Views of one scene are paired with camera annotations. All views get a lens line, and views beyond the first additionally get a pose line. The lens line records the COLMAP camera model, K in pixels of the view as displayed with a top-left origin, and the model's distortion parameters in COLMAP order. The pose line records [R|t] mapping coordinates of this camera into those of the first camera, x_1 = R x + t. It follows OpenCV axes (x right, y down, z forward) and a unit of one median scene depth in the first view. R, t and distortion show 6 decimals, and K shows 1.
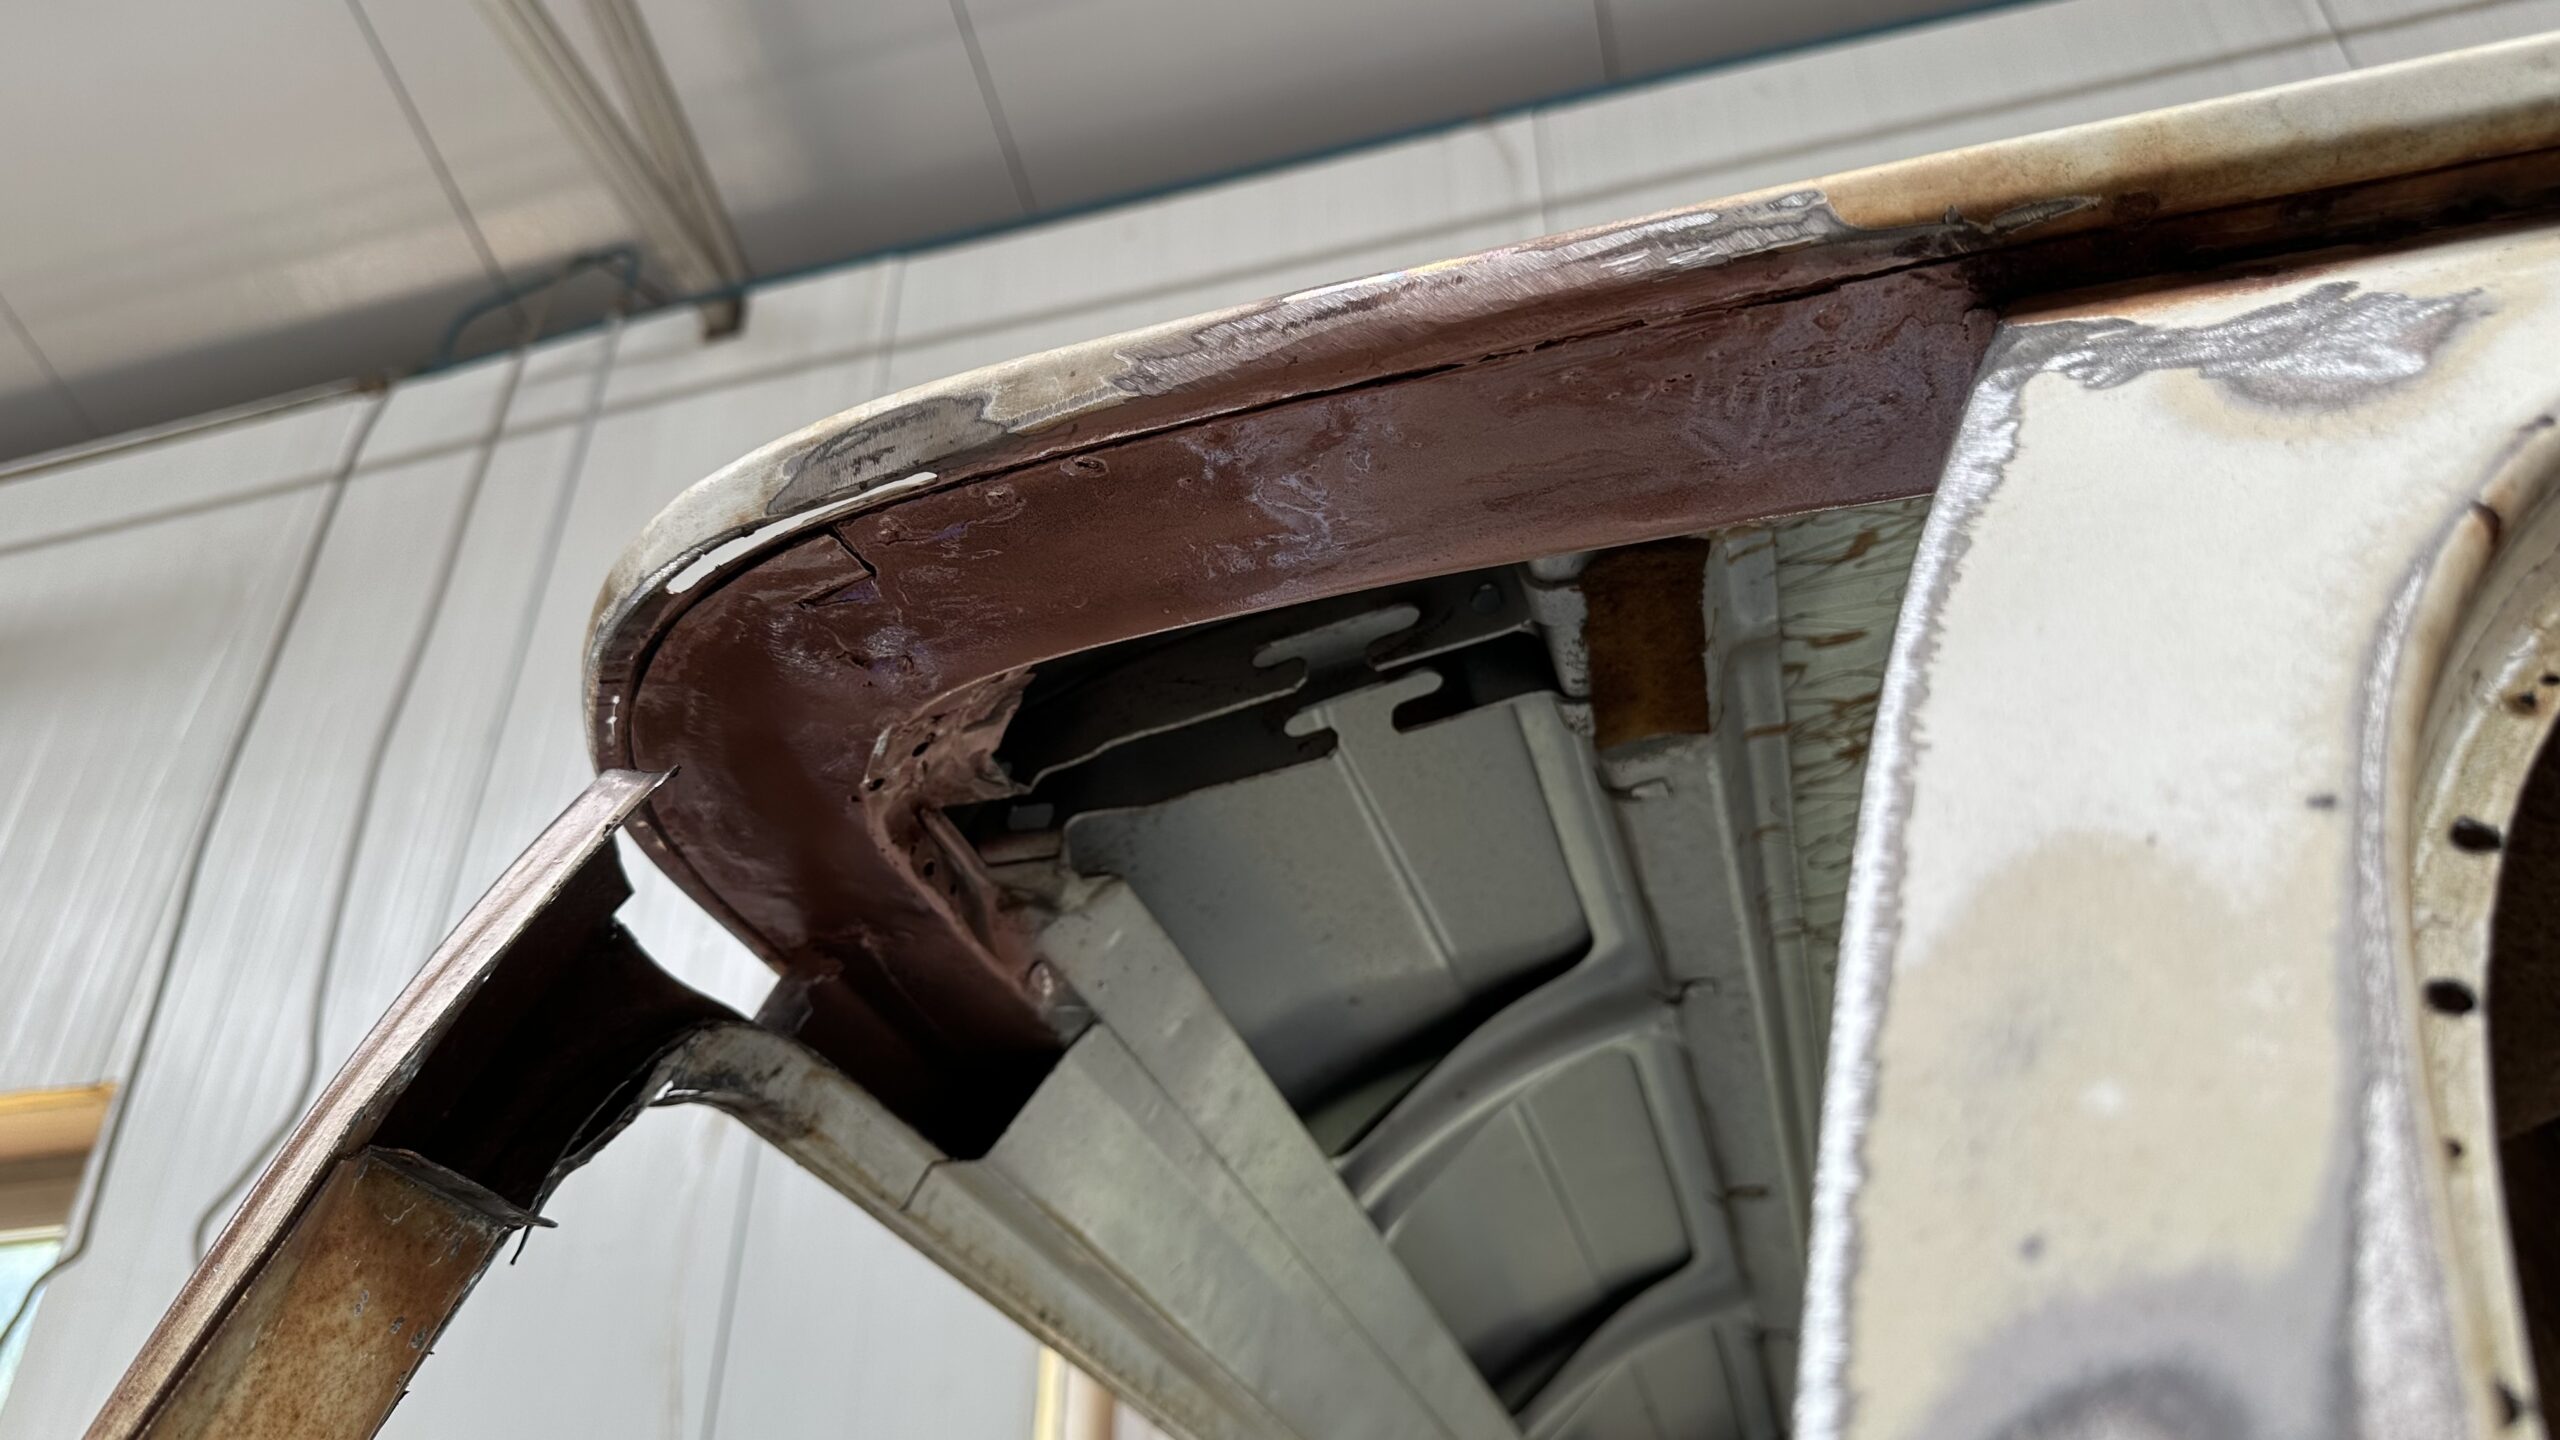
lens RADIAL K [[1843.8, 0, 1280.1], [0, 1843.8, 707.7], [0, 0, 1]] dist [0.009847, -0.038943]
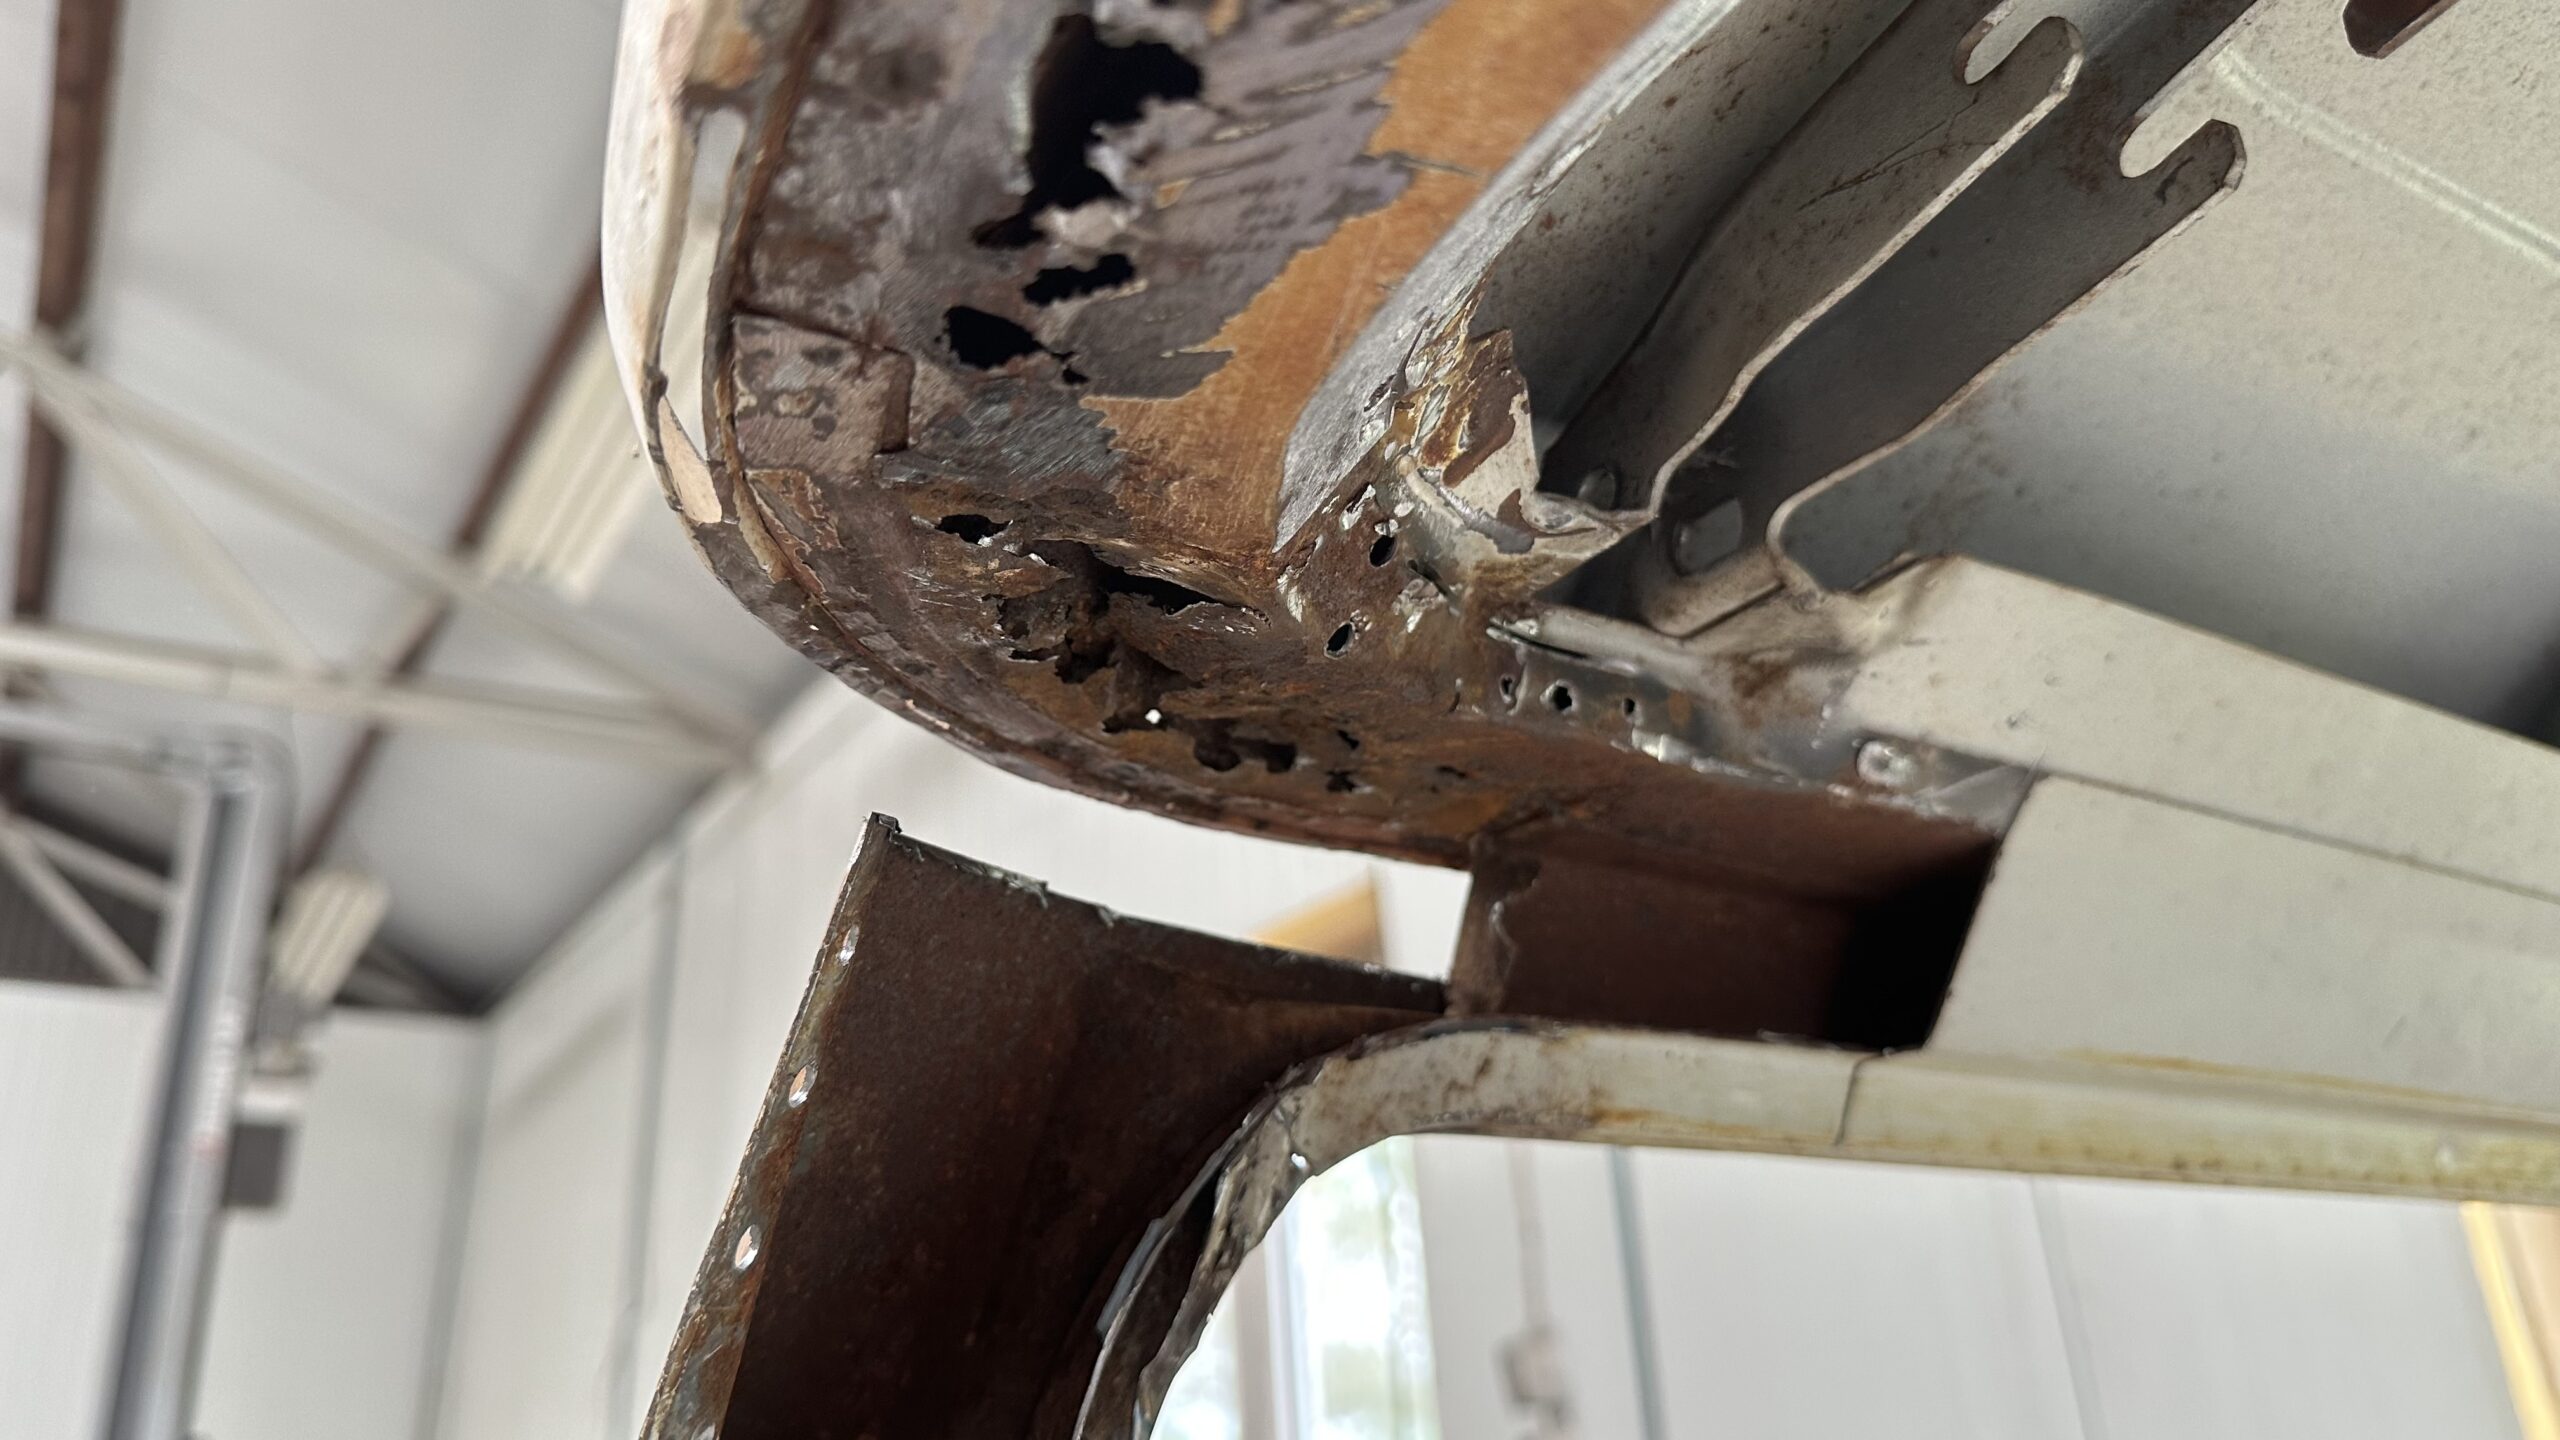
lens RADIAL K [[1843.8, 0, 1254.2], [0, 1843.8, 728.4], [0, 0, 1]] dist [0.009847, -0.038943]
pose [[0.741726, -0.300769, -0.599484, 0.079888], [0.421934, 0.904036, 0.068481, 0.015758], [0.521358, -0.303737, 0.797452, 0.483786]]
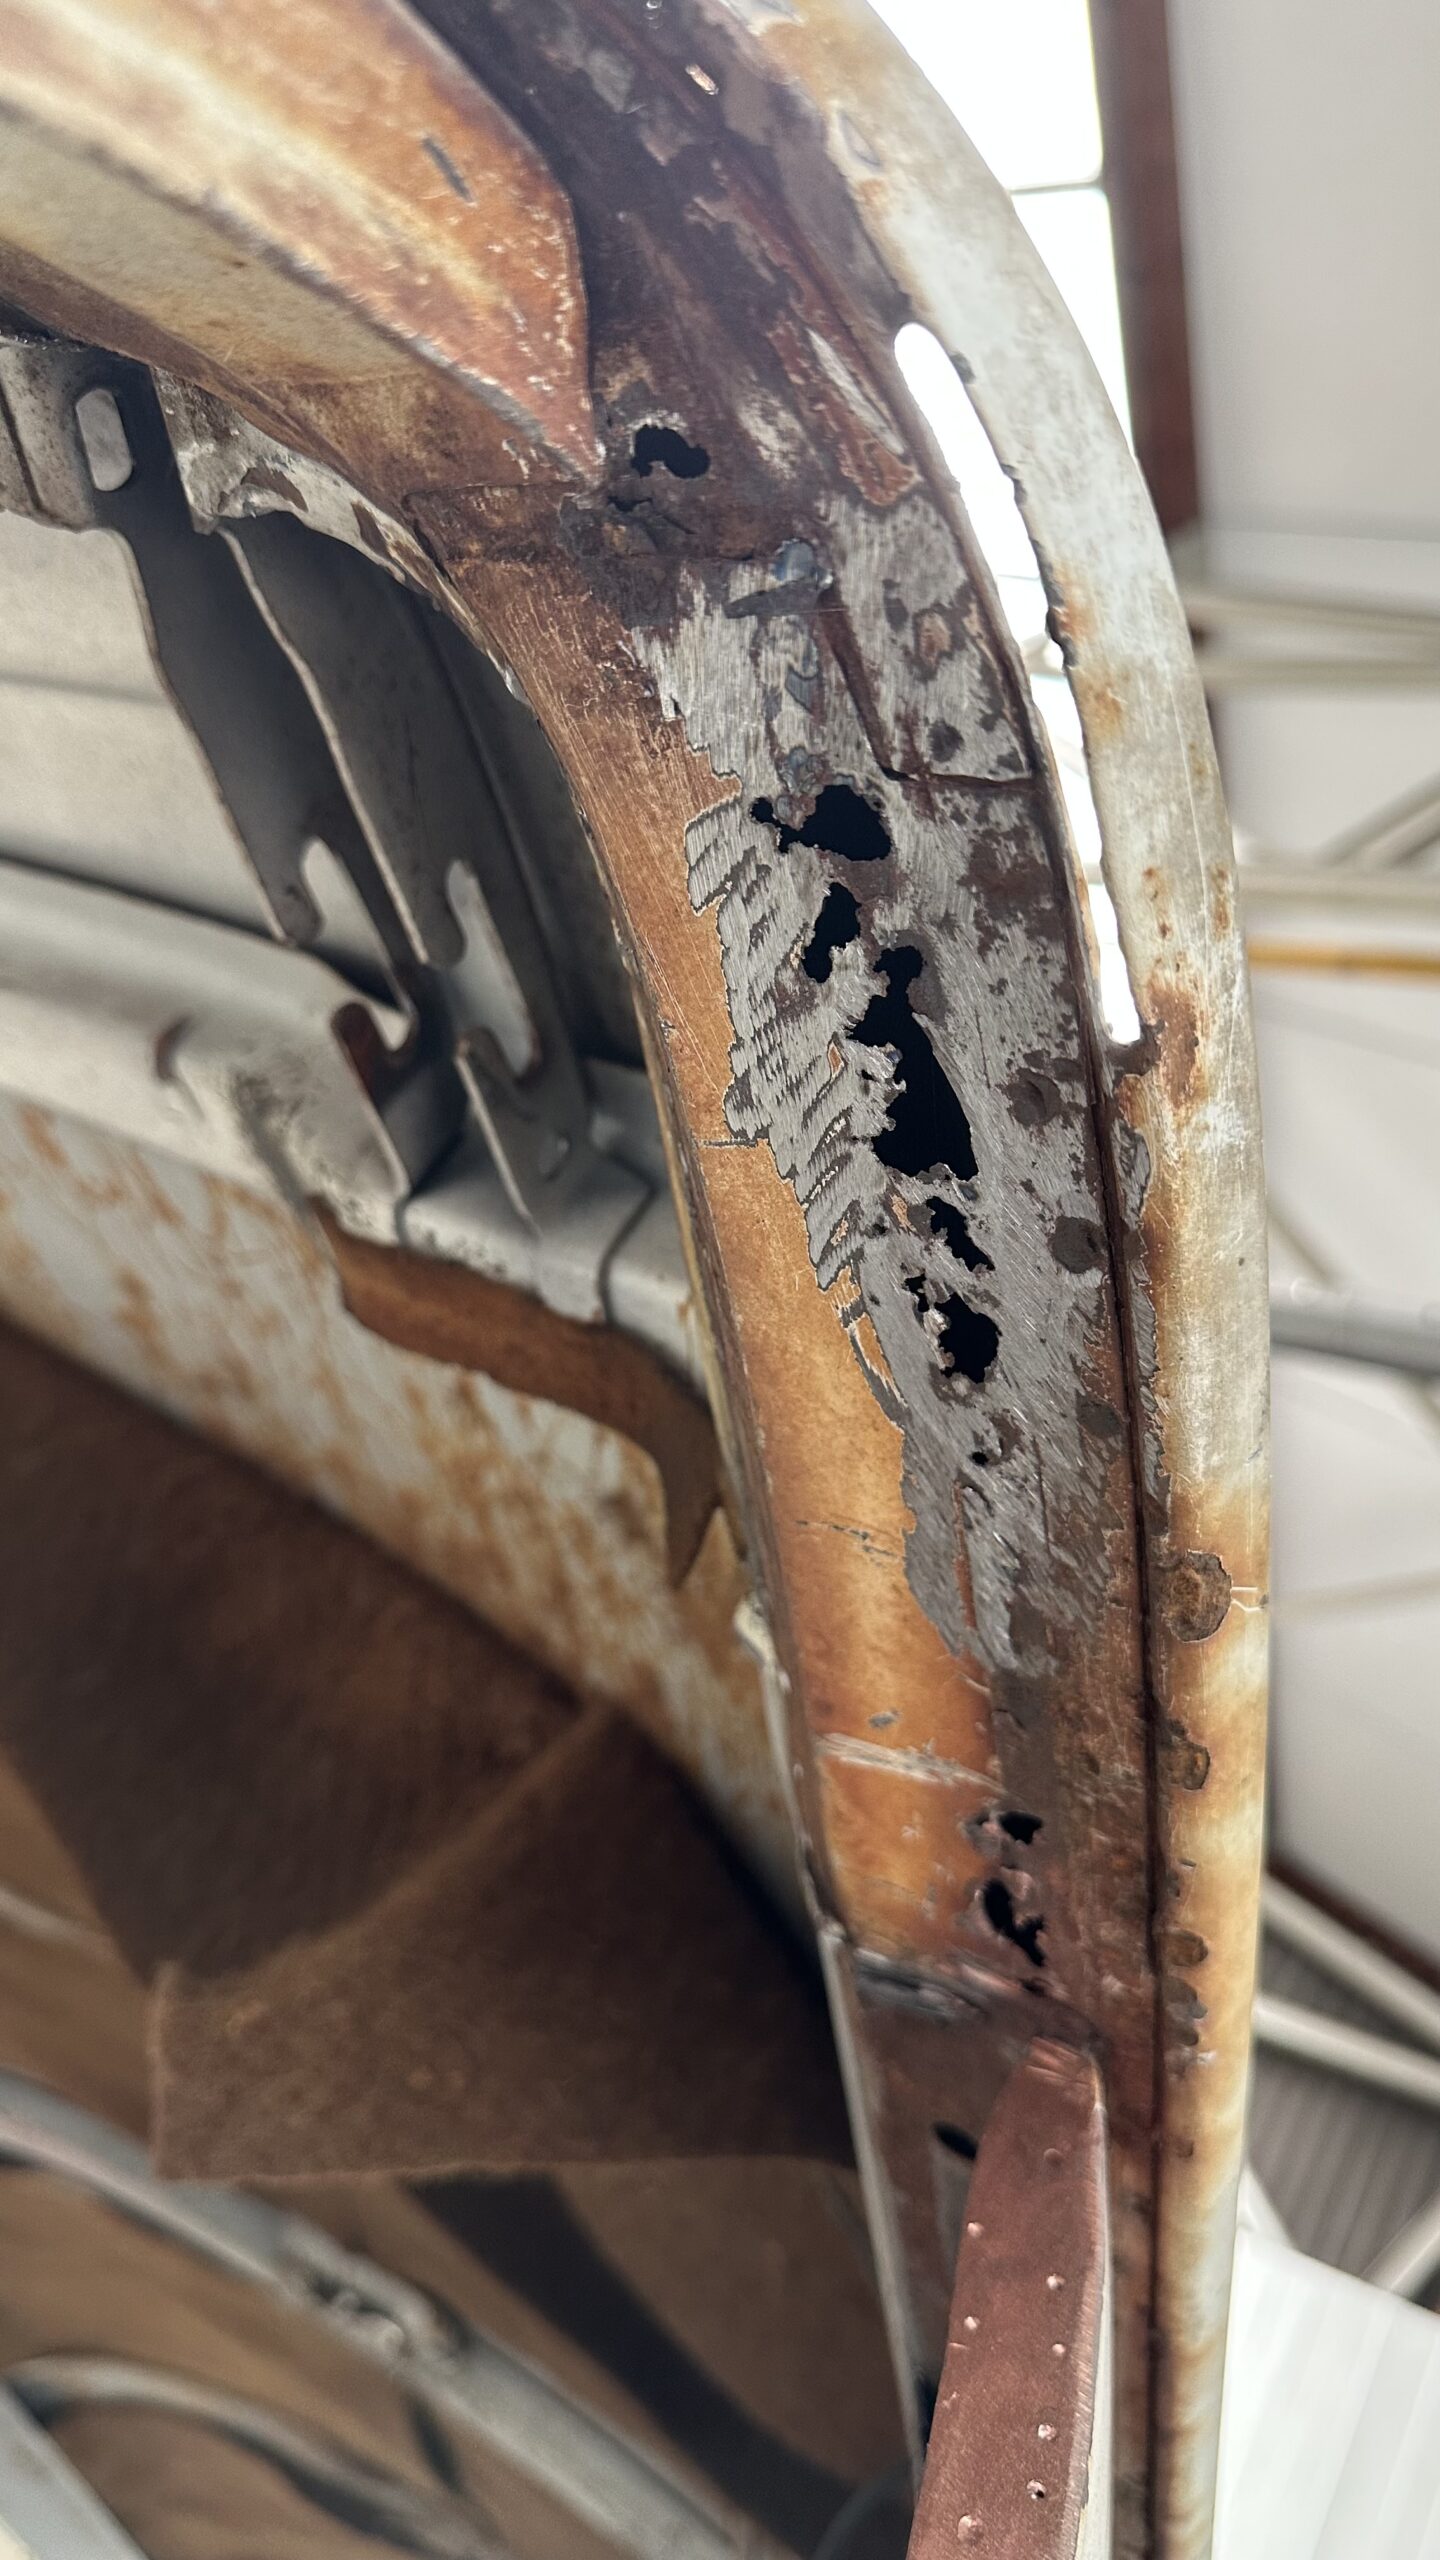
lens RADIAL K [[1843.8, 0, 720.0], [0, 1843.8, 1284.9], [0, 0, 1]] dist [0.009847, -0.038943]
pose [[-0.084900, 0.700830, 0.708258, -0.366050], [-0.916617, 0.223752, -0.331282, 0.130278], [-0.390647, -0.677327, 0.623396, 0.460336]]
